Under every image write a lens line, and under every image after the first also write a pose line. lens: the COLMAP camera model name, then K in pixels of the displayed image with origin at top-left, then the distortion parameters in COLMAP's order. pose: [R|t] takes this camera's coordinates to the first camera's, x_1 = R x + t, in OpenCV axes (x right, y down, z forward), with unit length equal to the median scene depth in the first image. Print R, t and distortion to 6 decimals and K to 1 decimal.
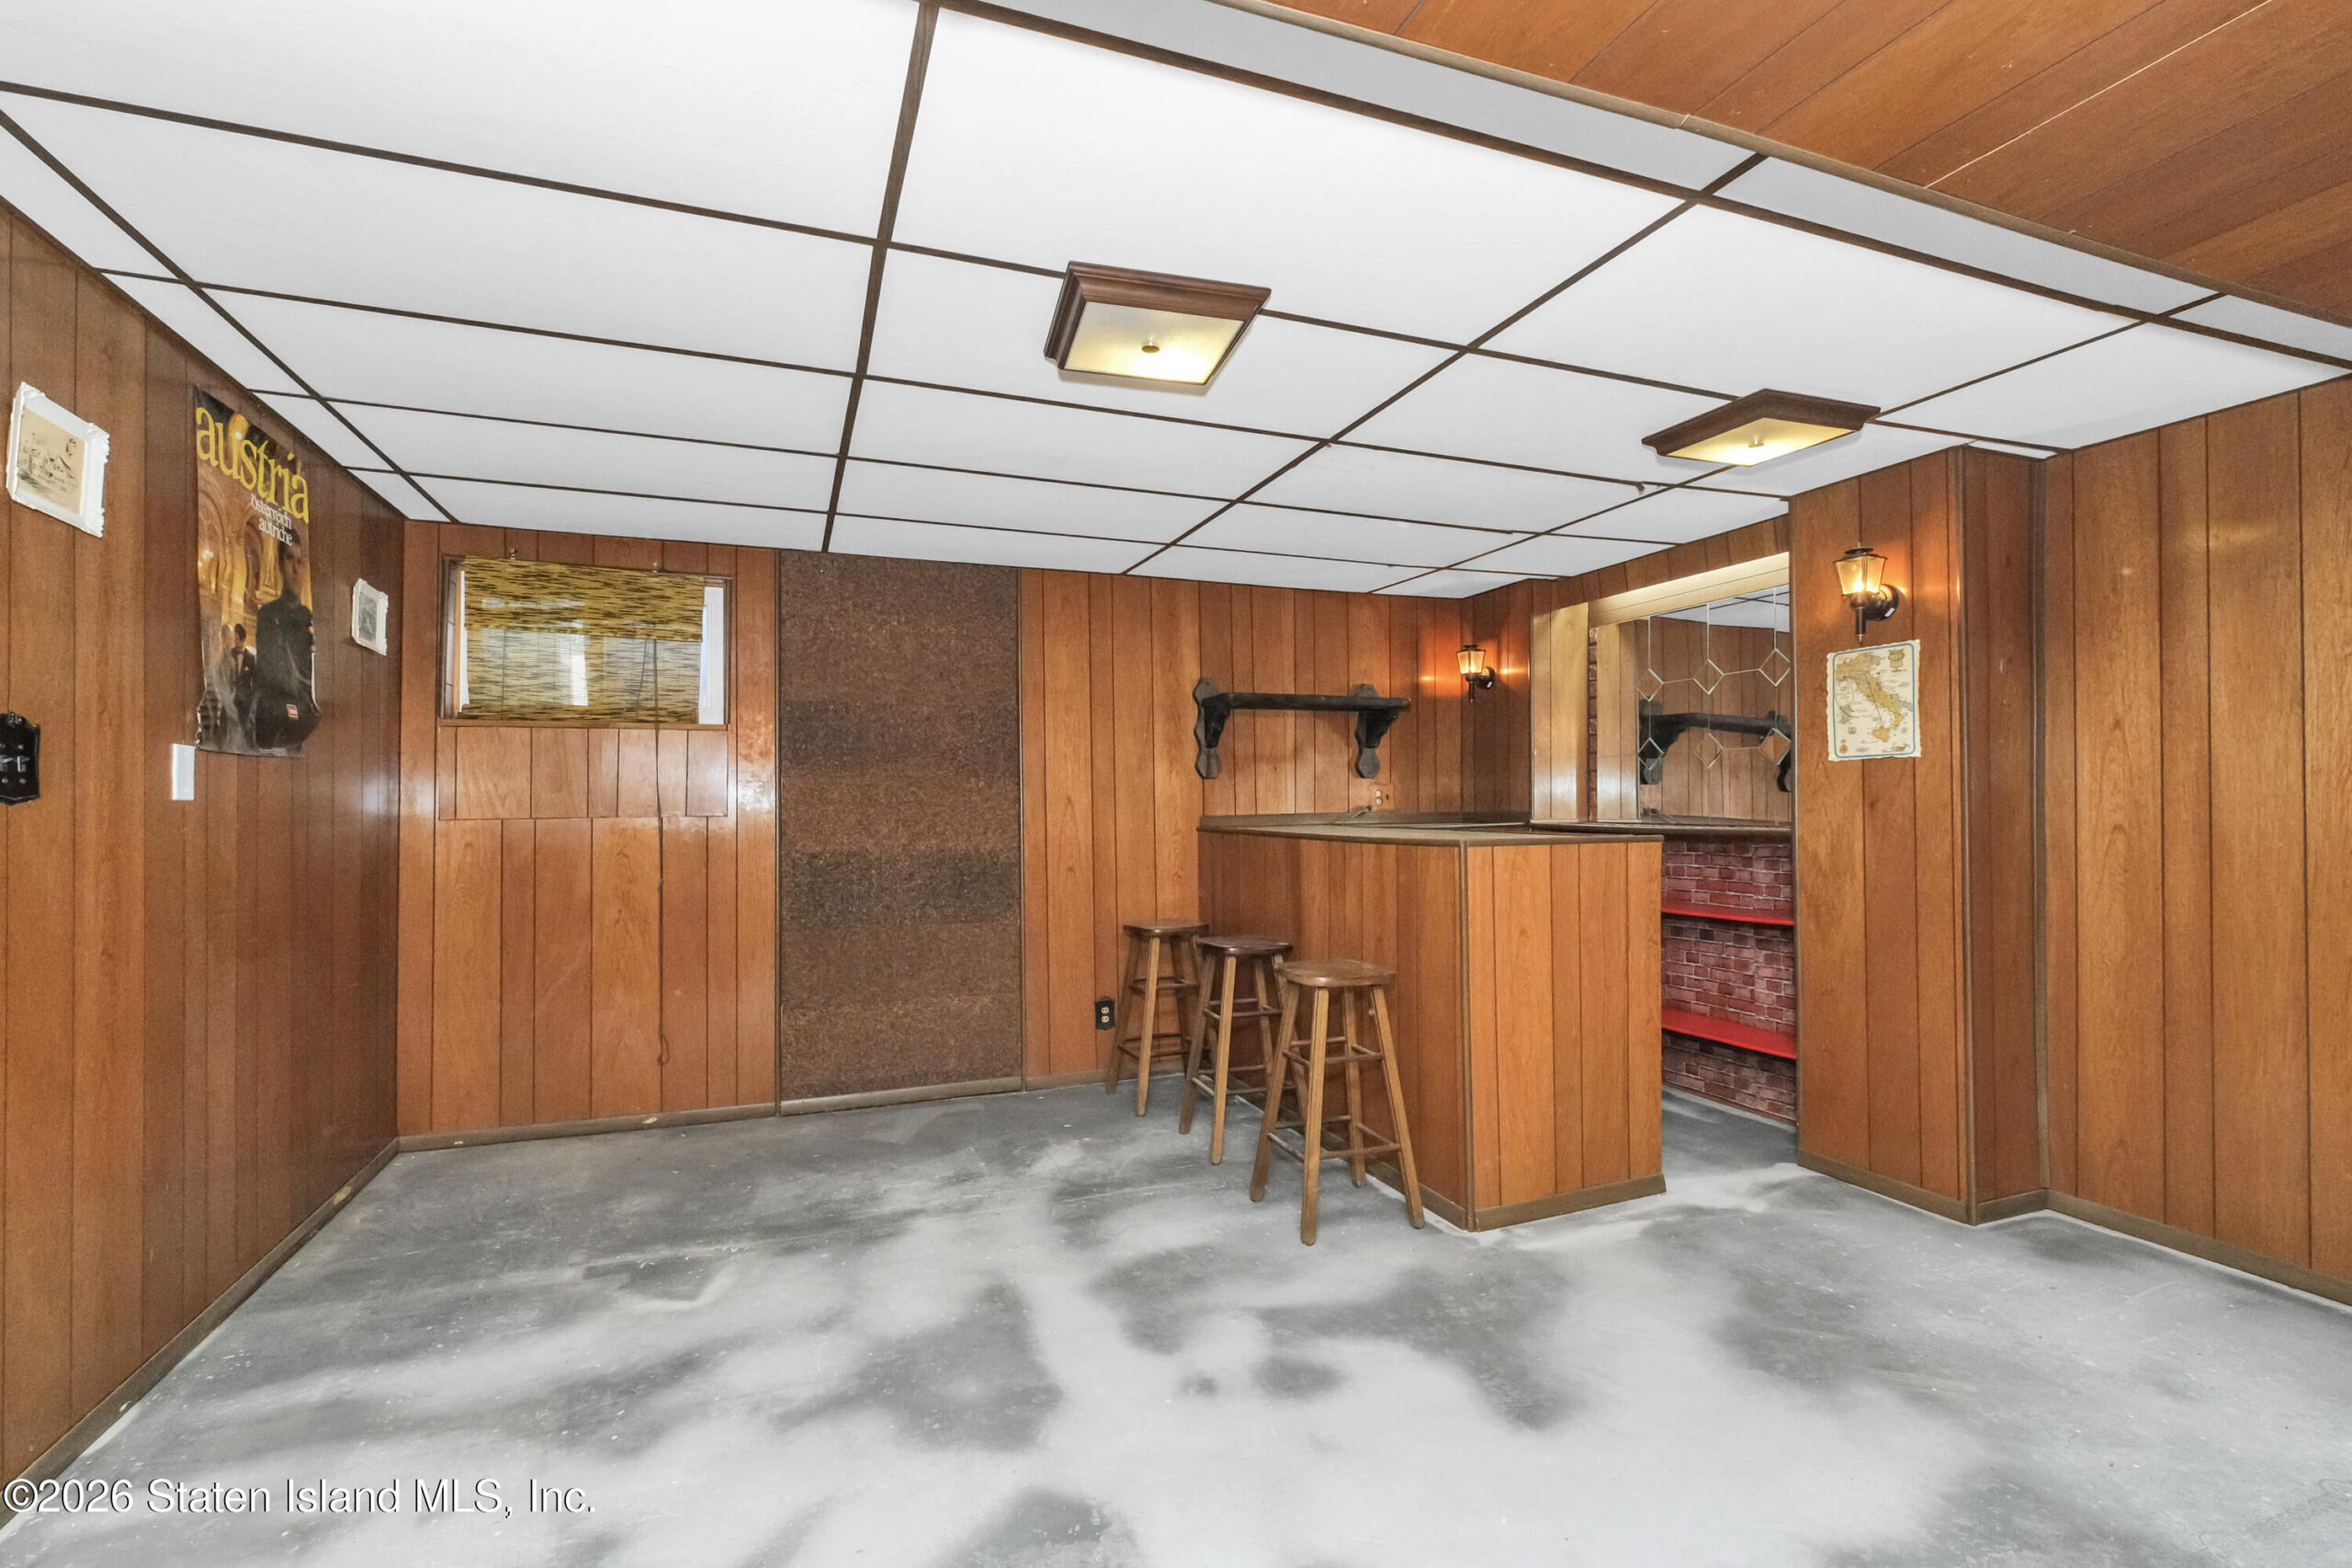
lens RADIAL K [[1023.1, 0, 1146.7], [0, 1023.1, 783.0], [0, 0, 1]] dist [-0.000884, -0.000111]
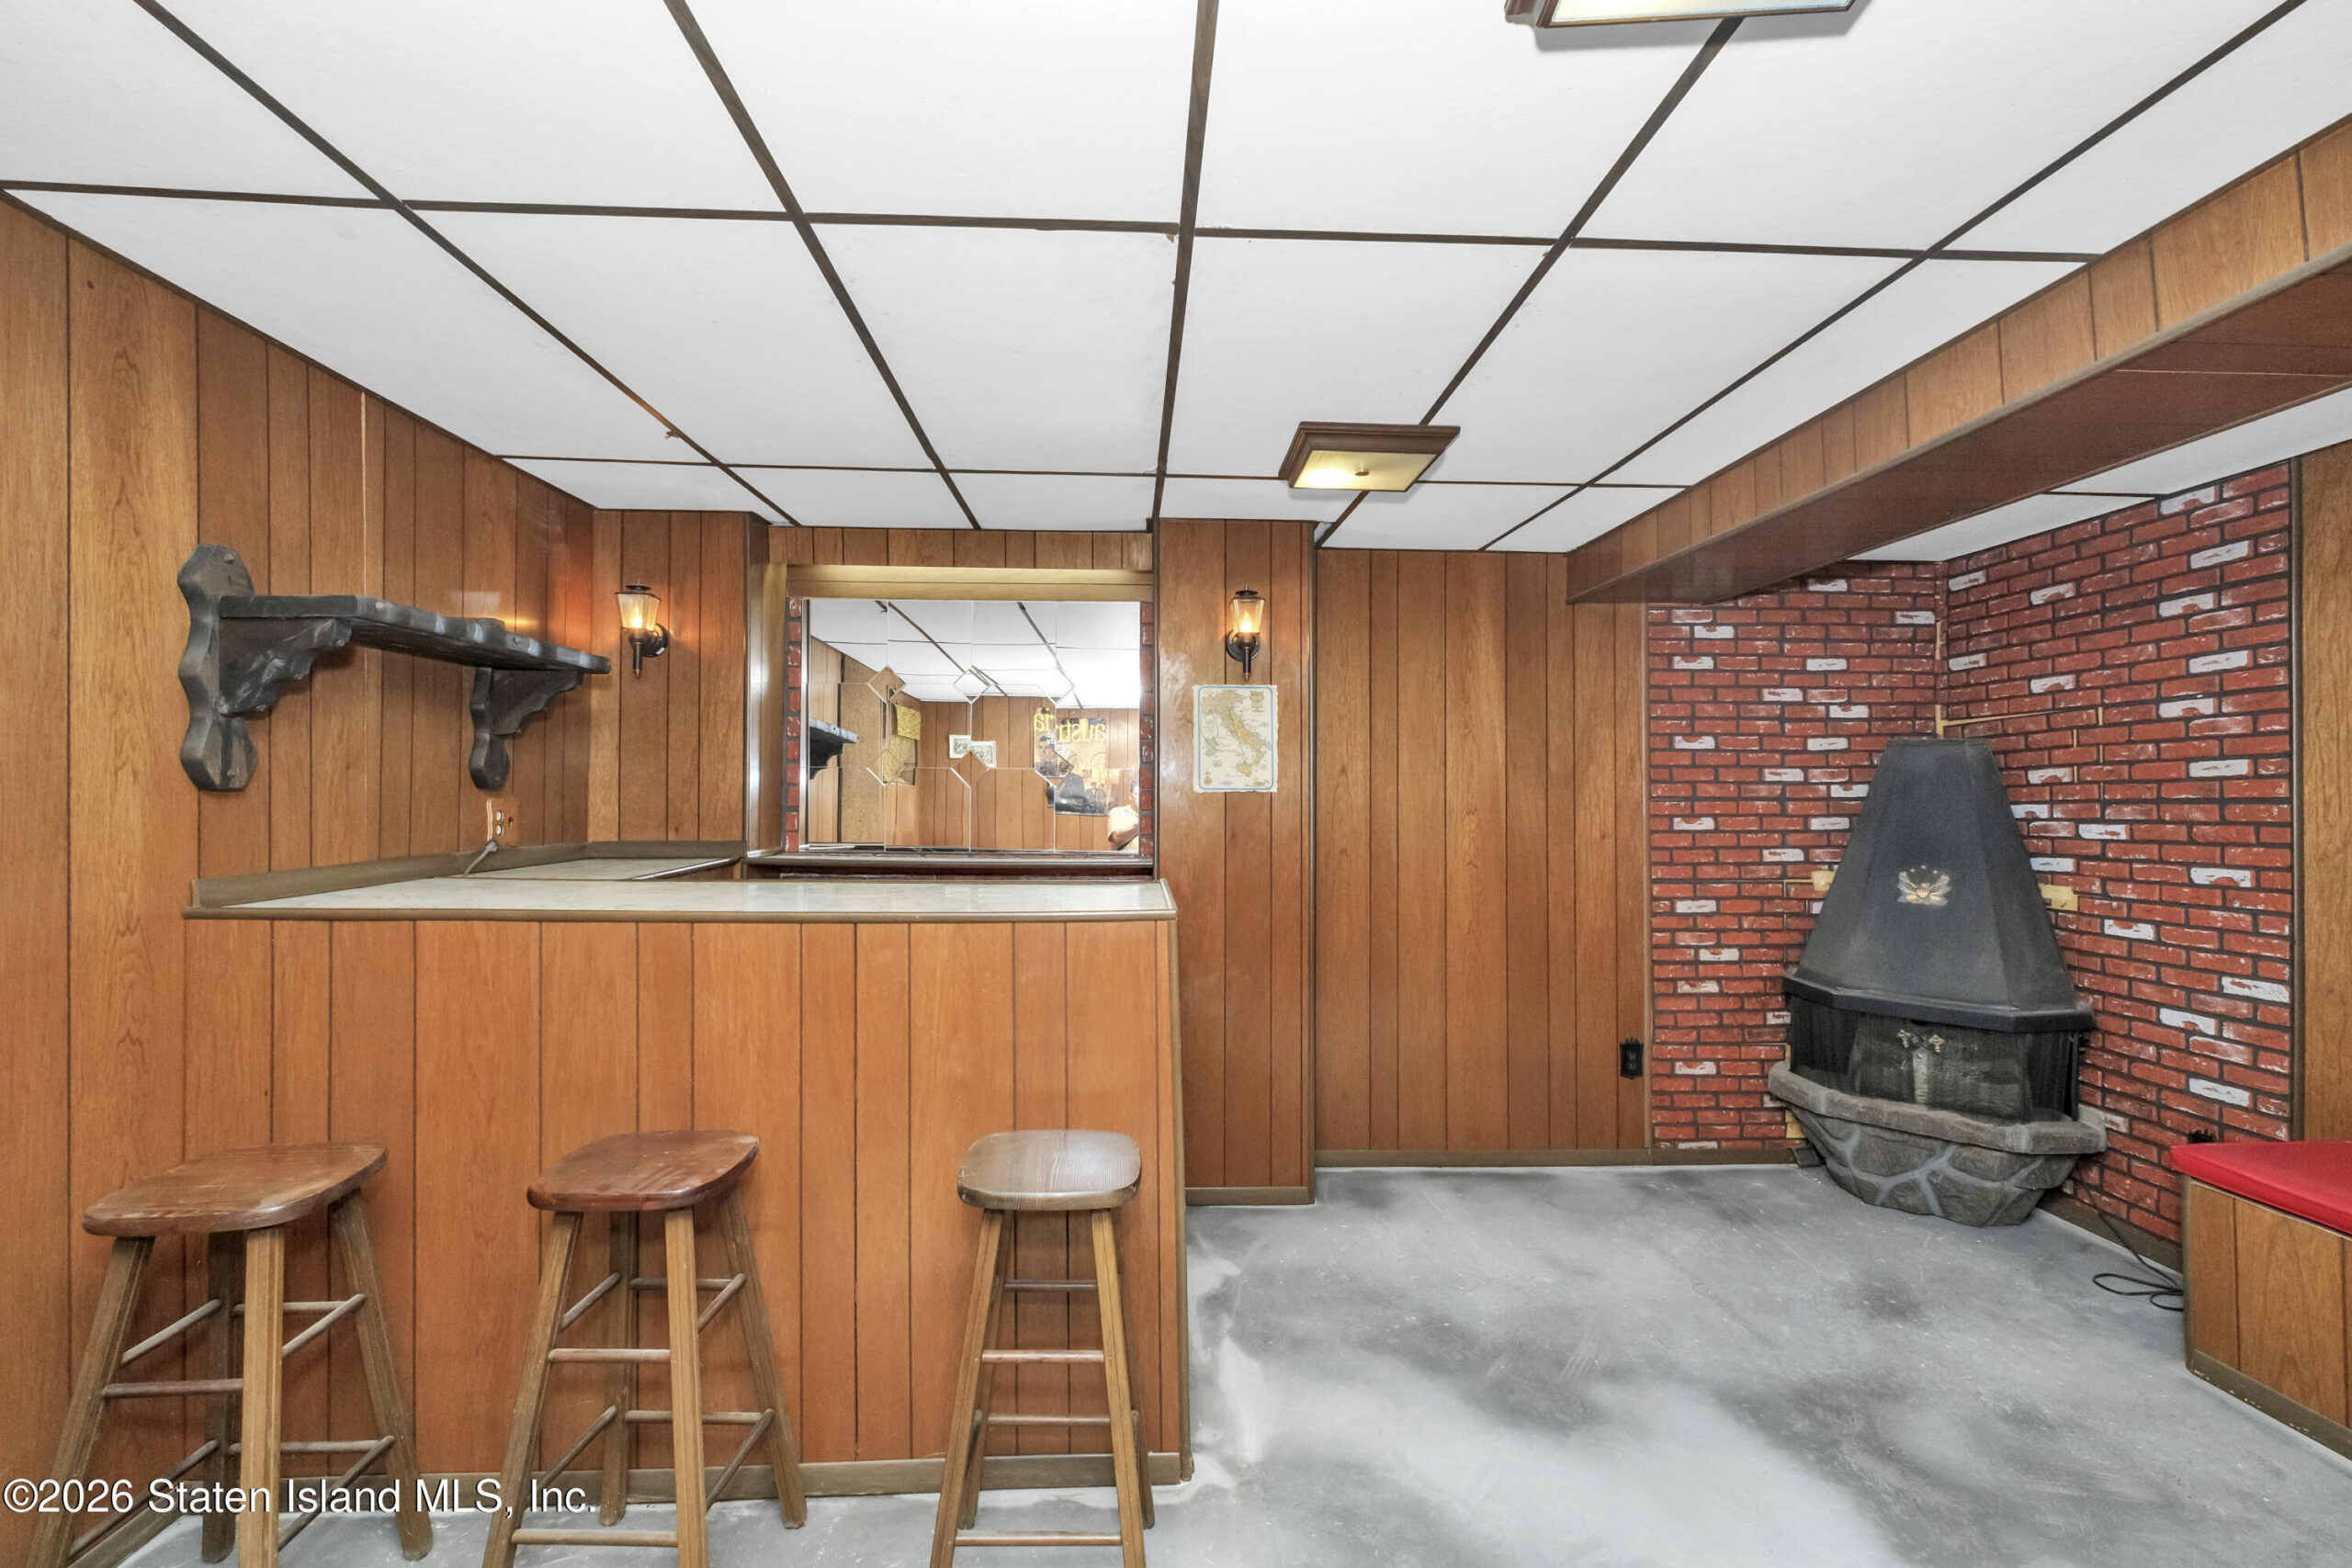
lens RADIAL K [[1043.7, 0, 1169.5], [0, 1043.7, 786.7], [0, 0, 1]] dist [-0.000497, -0.000204]
pose [[0.302919, 0.015697, 0.952887, -0.326206], [-0.028247, 0.999573, -0.007487, -0.018869], [-0.952598, -0.024648, 0.303233, 0.729115]]
